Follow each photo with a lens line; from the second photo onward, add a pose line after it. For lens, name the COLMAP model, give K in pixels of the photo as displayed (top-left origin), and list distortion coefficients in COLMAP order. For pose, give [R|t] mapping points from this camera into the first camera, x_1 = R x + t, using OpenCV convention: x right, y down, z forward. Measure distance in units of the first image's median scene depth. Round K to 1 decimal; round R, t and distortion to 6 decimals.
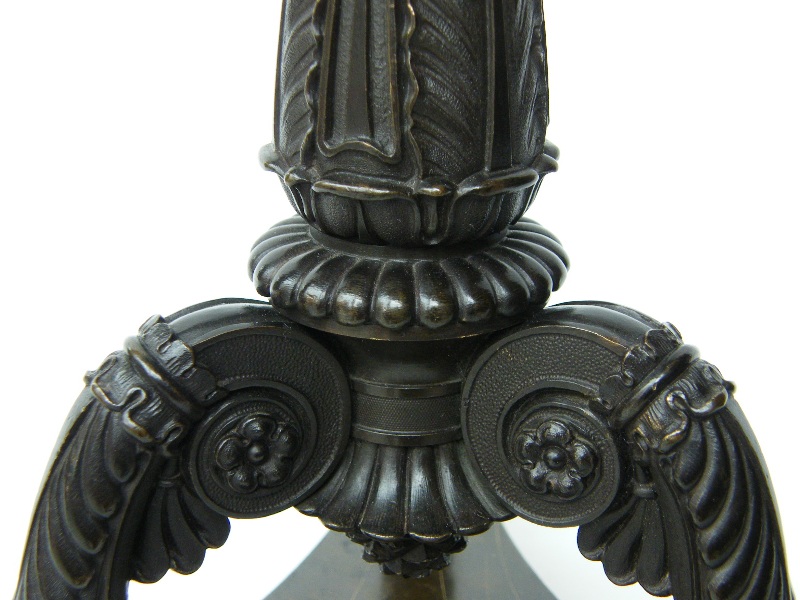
lens RADIAL K [[1306.3, 0, 400.0], [0, 1306.3, 300.0], [0, 0, 1]] dist [0.039834, 0.077676]
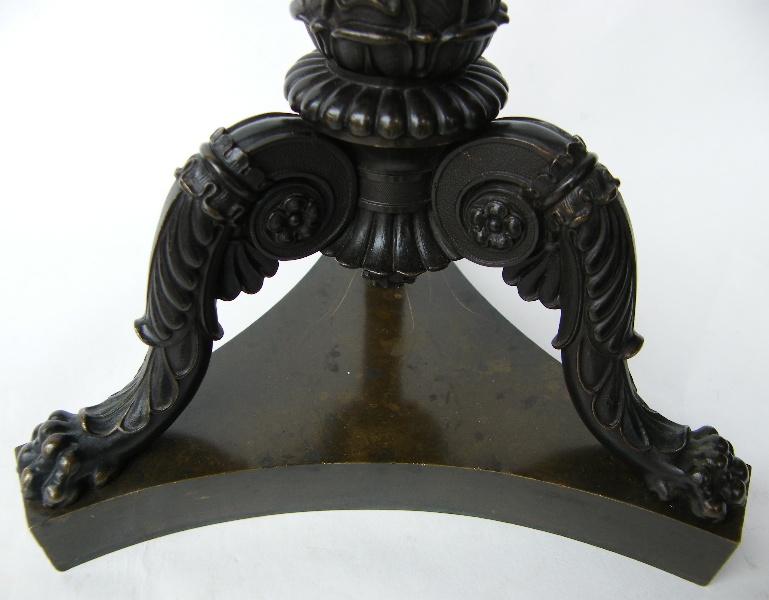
lens RADIAL K [[625.9, 0, 371.7], [0, 625.9, 300.2], [0, 0, 1]] dist [-0.142131, 0.006098]
pose [[0.999490, -0.006213, 0.031329, -0.046282], [-0.005081, 0.937477, 0.348011, -0.046125], [-0.031533, -0.347993, 0.936967, 0.313218]]
